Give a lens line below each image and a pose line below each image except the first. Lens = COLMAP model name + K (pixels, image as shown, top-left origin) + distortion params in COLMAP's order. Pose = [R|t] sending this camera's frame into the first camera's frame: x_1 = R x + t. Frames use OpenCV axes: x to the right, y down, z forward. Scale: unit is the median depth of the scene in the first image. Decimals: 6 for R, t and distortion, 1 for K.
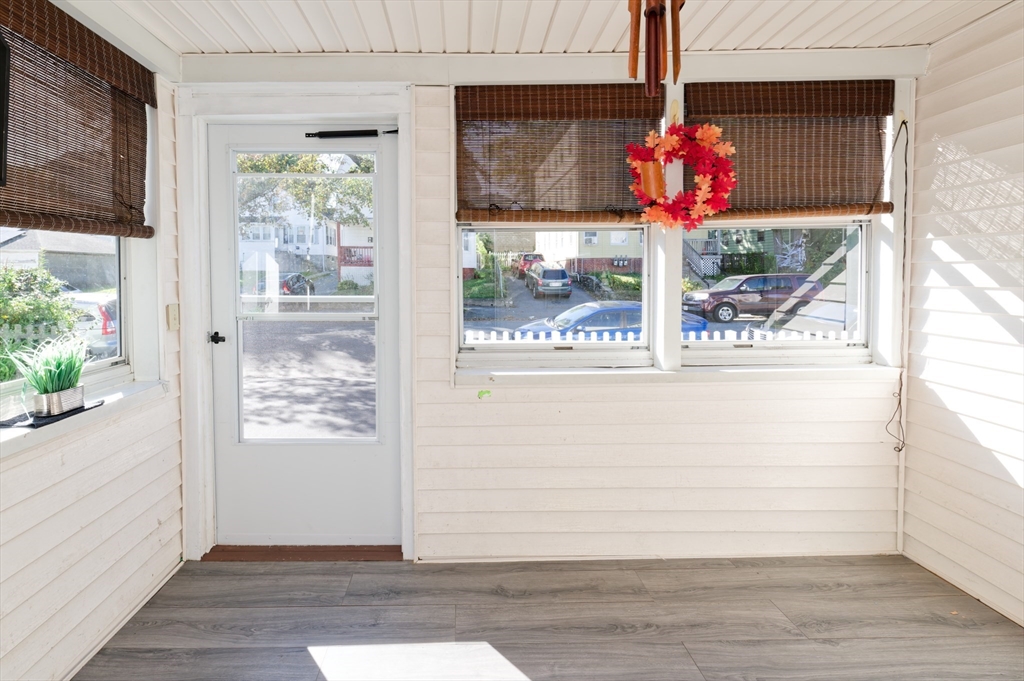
lens RADIAL K [[455.7, 0, 467.5], [0, 455.7, 273.8], [0, 0, 1]] dist [-0.000276, -0.000476]
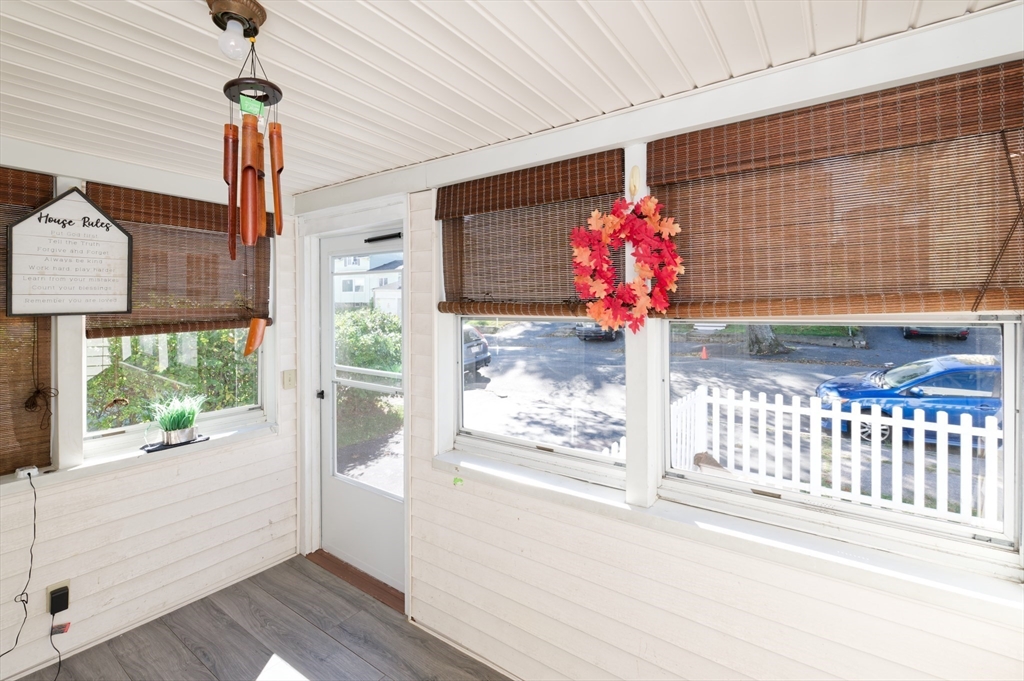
lens RADIAL K [[441.2, 0, 549.6], [0, 441.2, 292.0], [0, 0, 1]] dist [-0.001390, -0.000044]
pose [[0.834978, -0.008941, -0.550210, 0.777737], [-0.001944, 0.999814, -0.019198, -0.148961], [0.550280, 0.017100, 0.834805, 0.280536]]
